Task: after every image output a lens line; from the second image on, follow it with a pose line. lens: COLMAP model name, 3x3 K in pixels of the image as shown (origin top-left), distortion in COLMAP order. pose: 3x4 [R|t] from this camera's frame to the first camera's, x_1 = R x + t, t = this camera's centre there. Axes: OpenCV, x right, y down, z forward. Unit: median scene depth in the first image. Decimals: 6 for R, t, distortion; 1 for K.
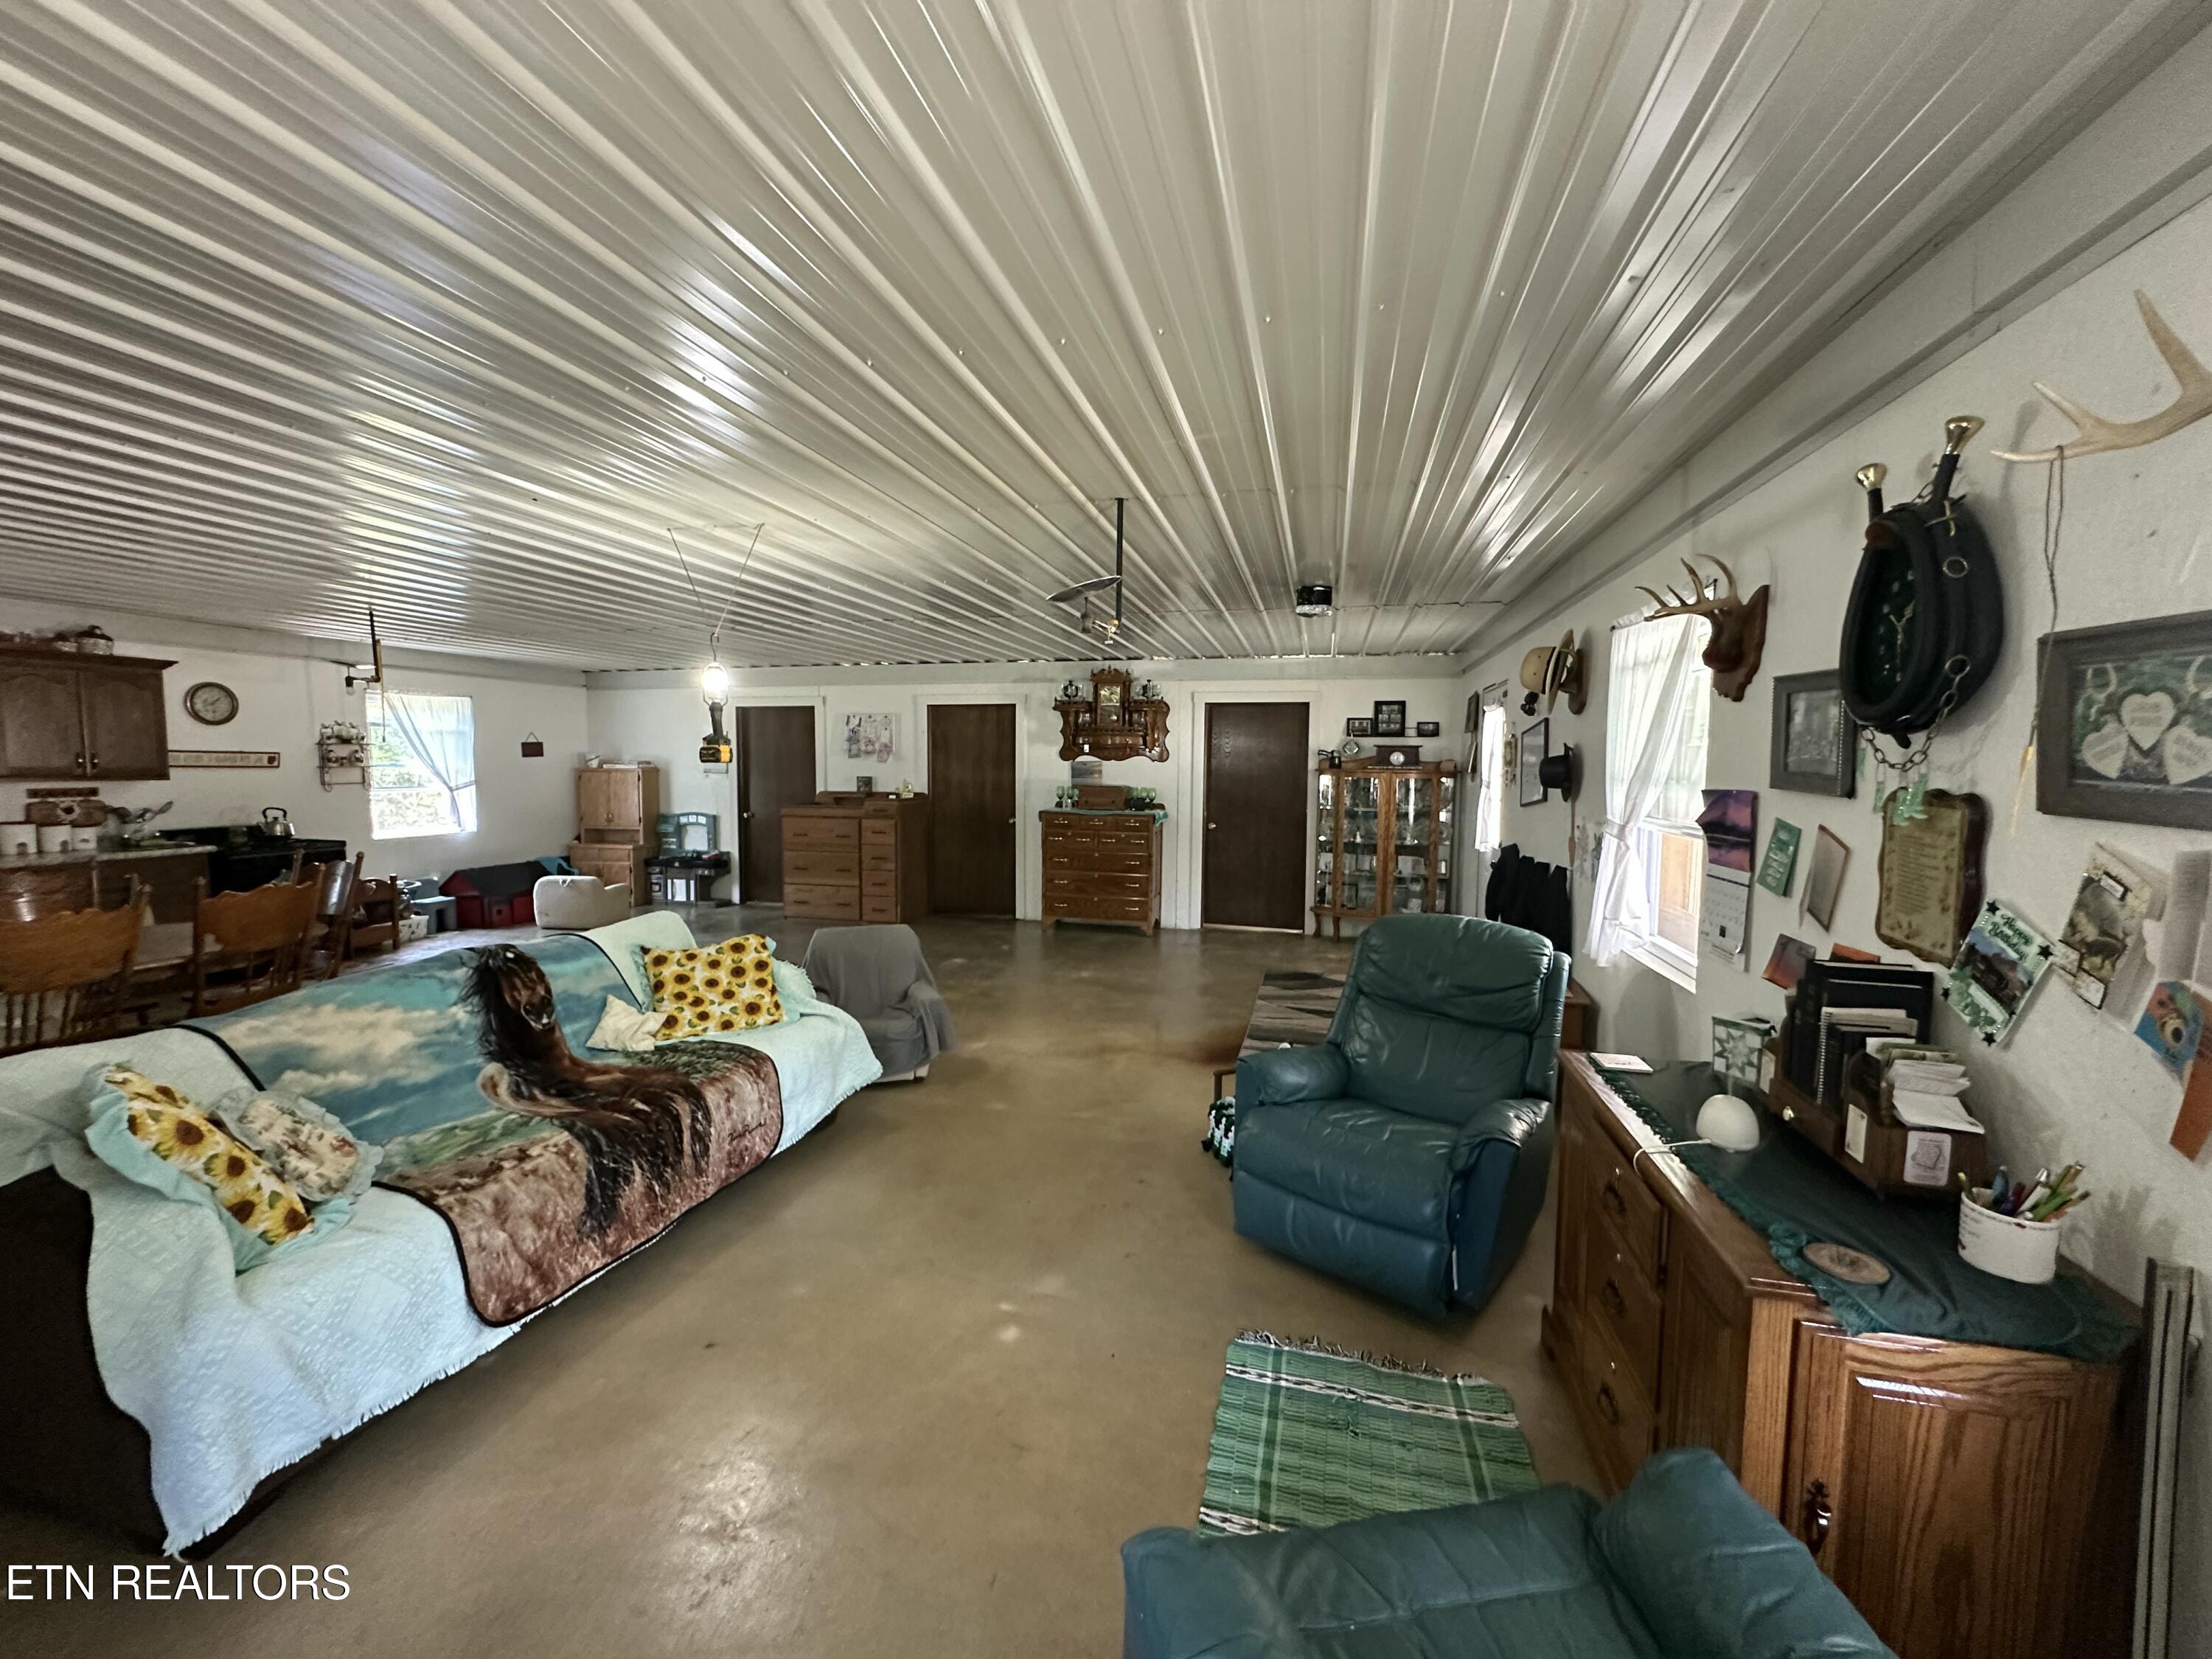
lens RADIAL K [[882.8, 0, 1104.3], [0, 882.8, 827.7], [0, 0, 1]] dist [-0.003404, 0.000989]
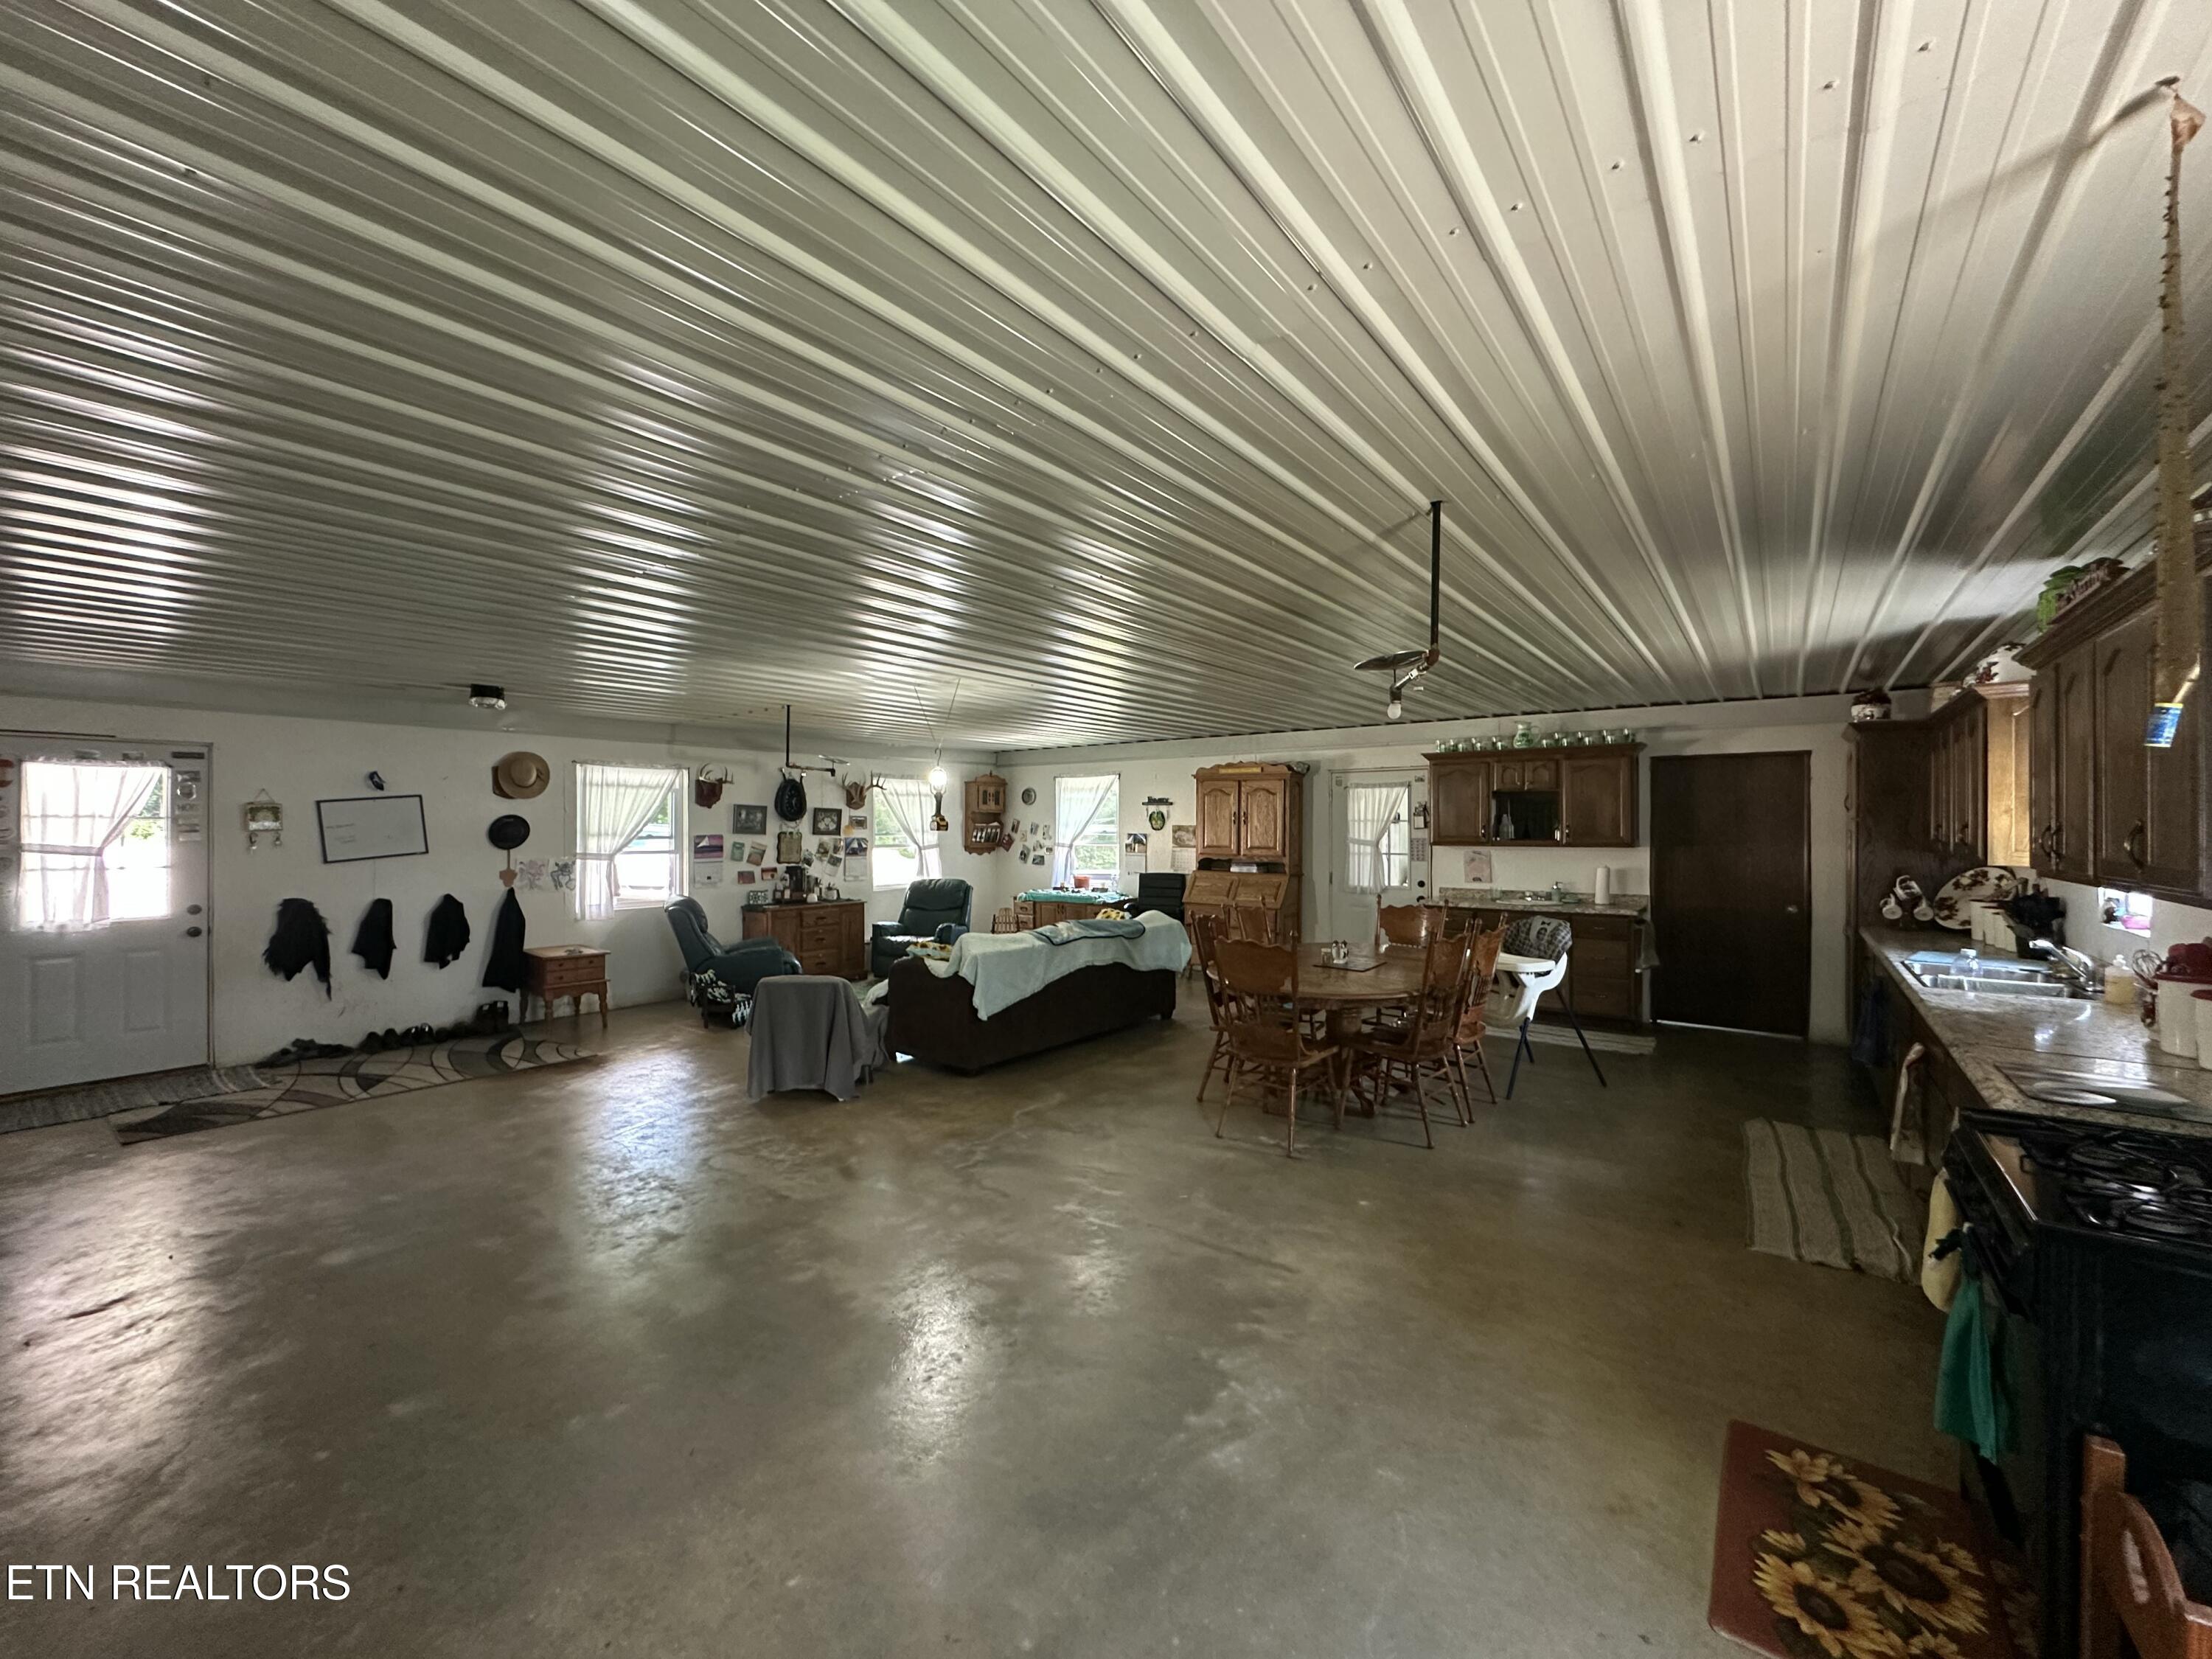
lens RADIAL K [[882.8, 0, 1104.3], [0, 882.8, 827.7], [0, 0, 1]] dist [-0.003404, 0.000989]
pose [[-0.916518, -0.008143, 0.399910, -1.325895], [0.022786, 0.997106, 0.072526, -0.185123], [-0.399343, 0.075584, -0.913681, 2.302034]]
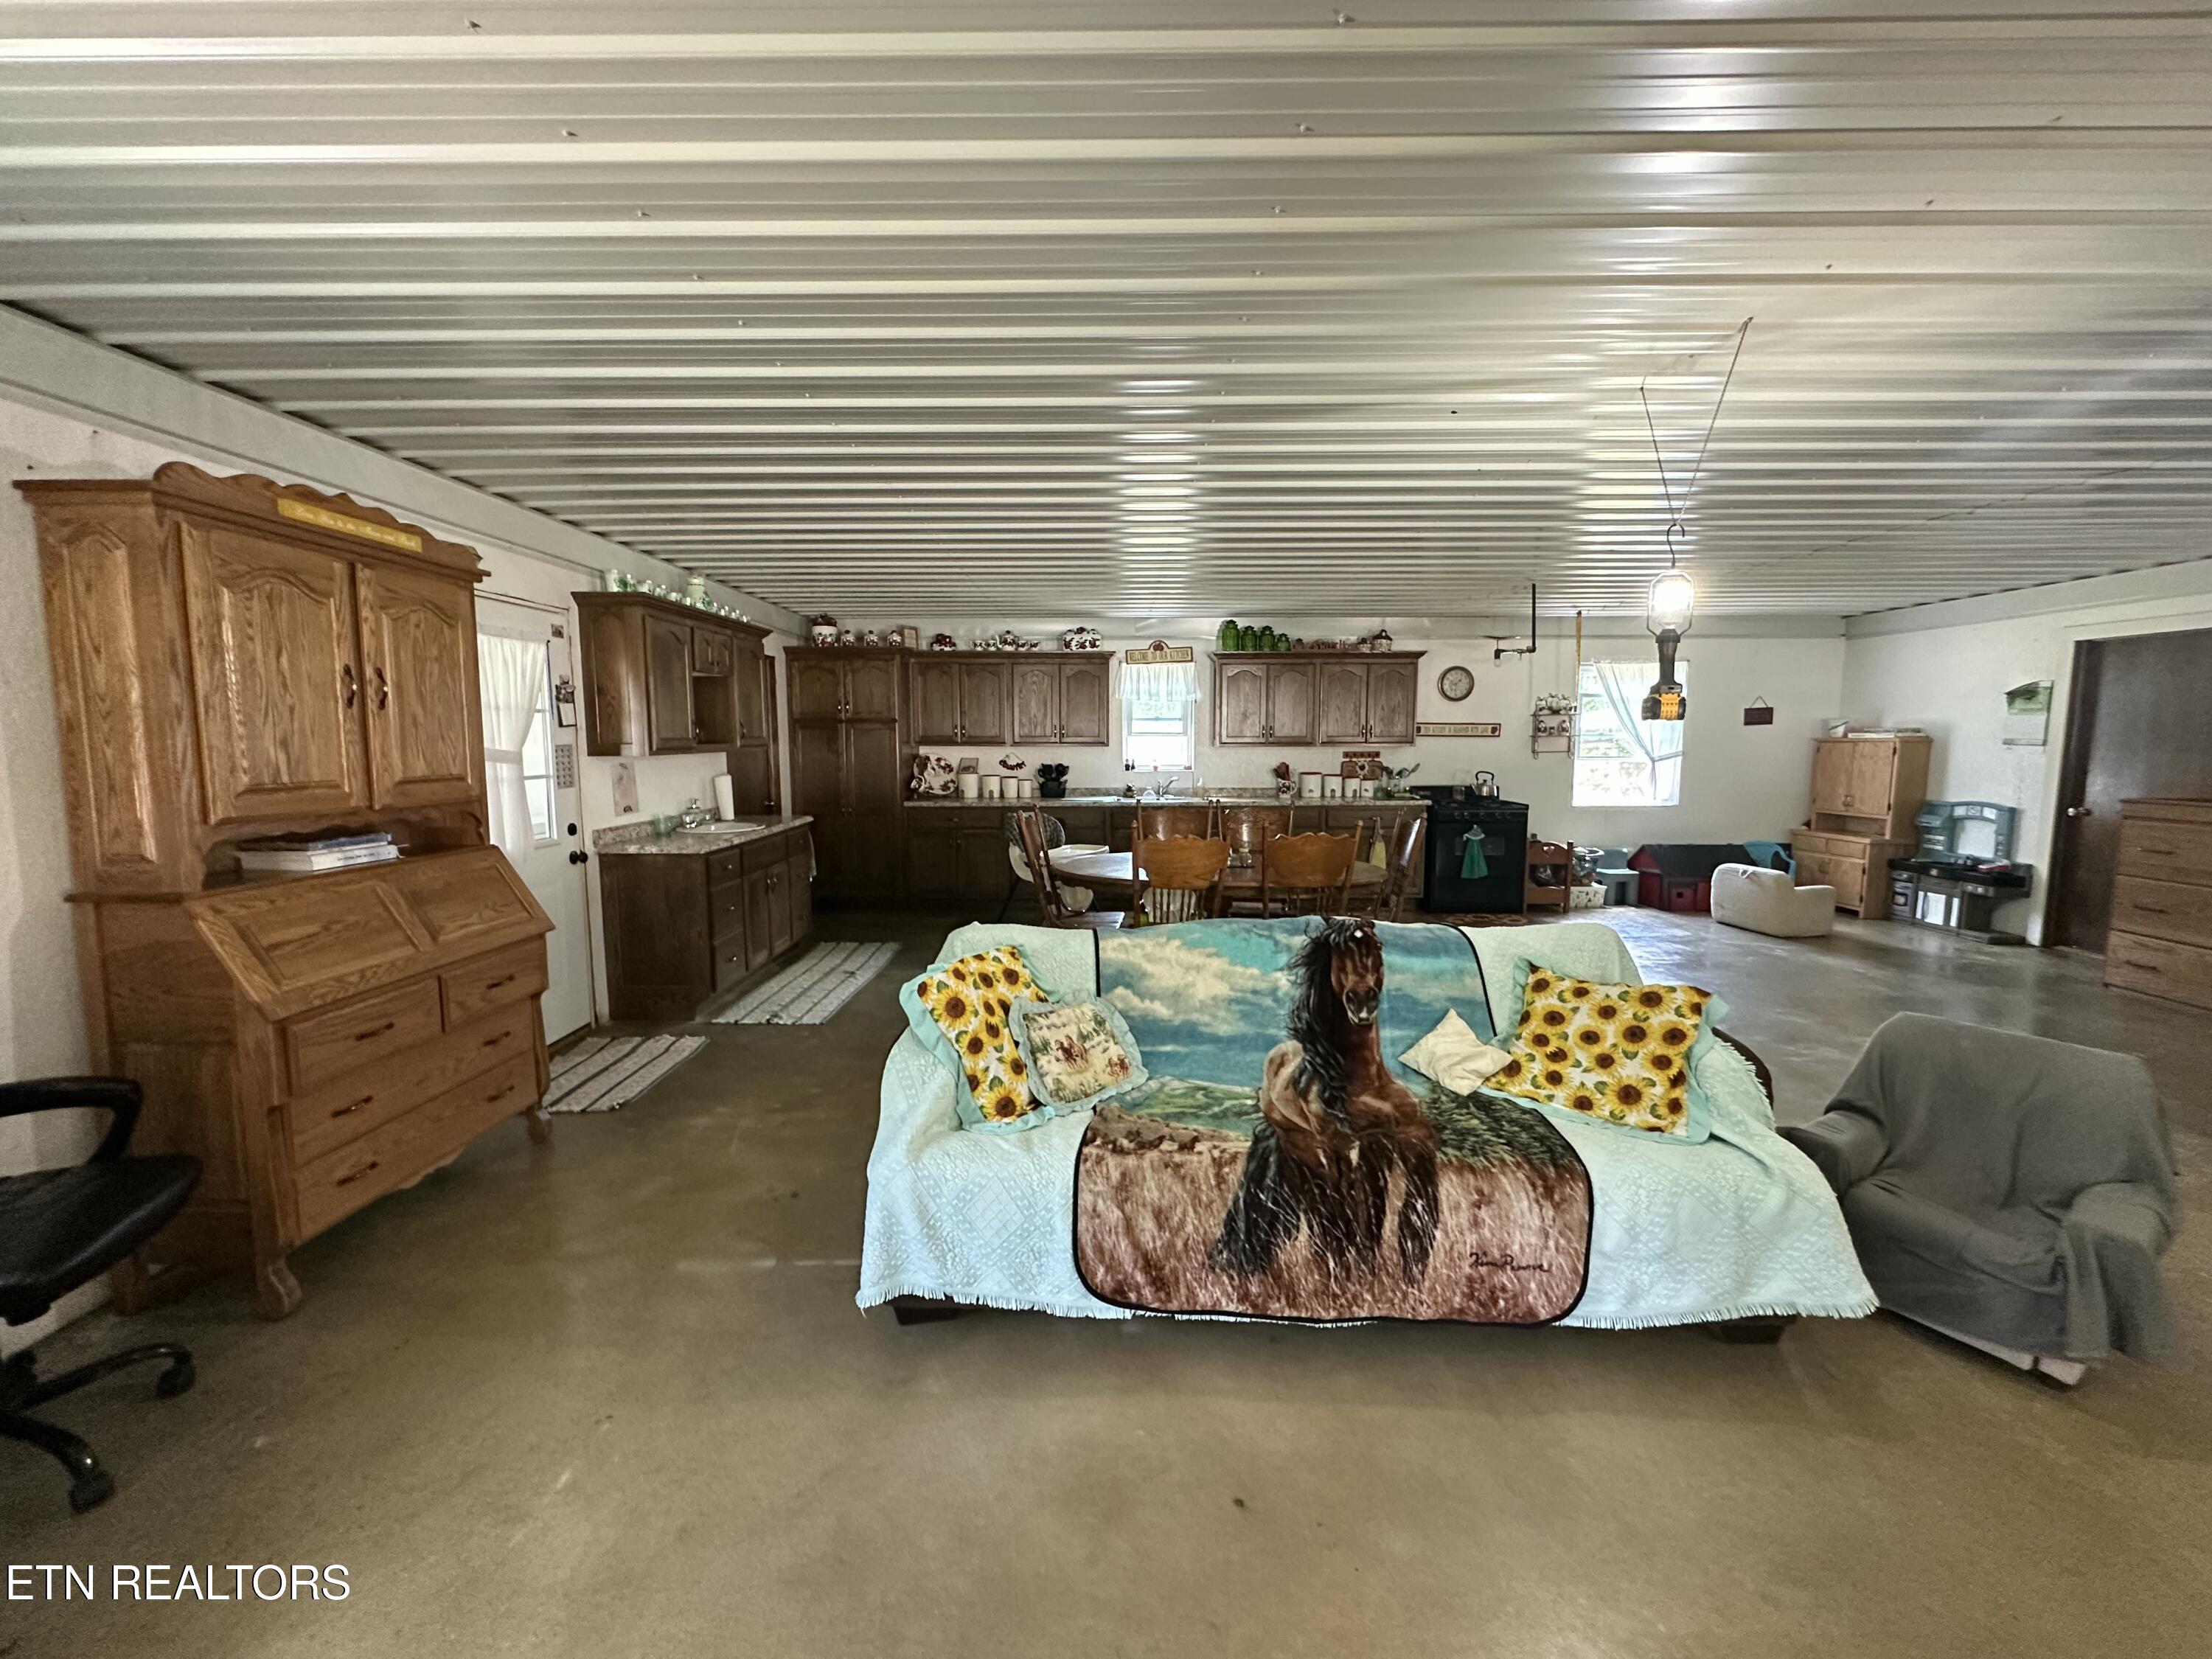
lens RADIAL K [[882.8, 0, 1104.3], [0, 882.8, 827.7], [0, 0, 1]] dist [-0.003404, 0.000989]
pose [[0.232405, 0.095657, -0.967904, 0.119069], [-0.067402, 0.994343, 0.082086, -0.019059], [0.970281, 0.046162, 0.237537, 0.432992]]
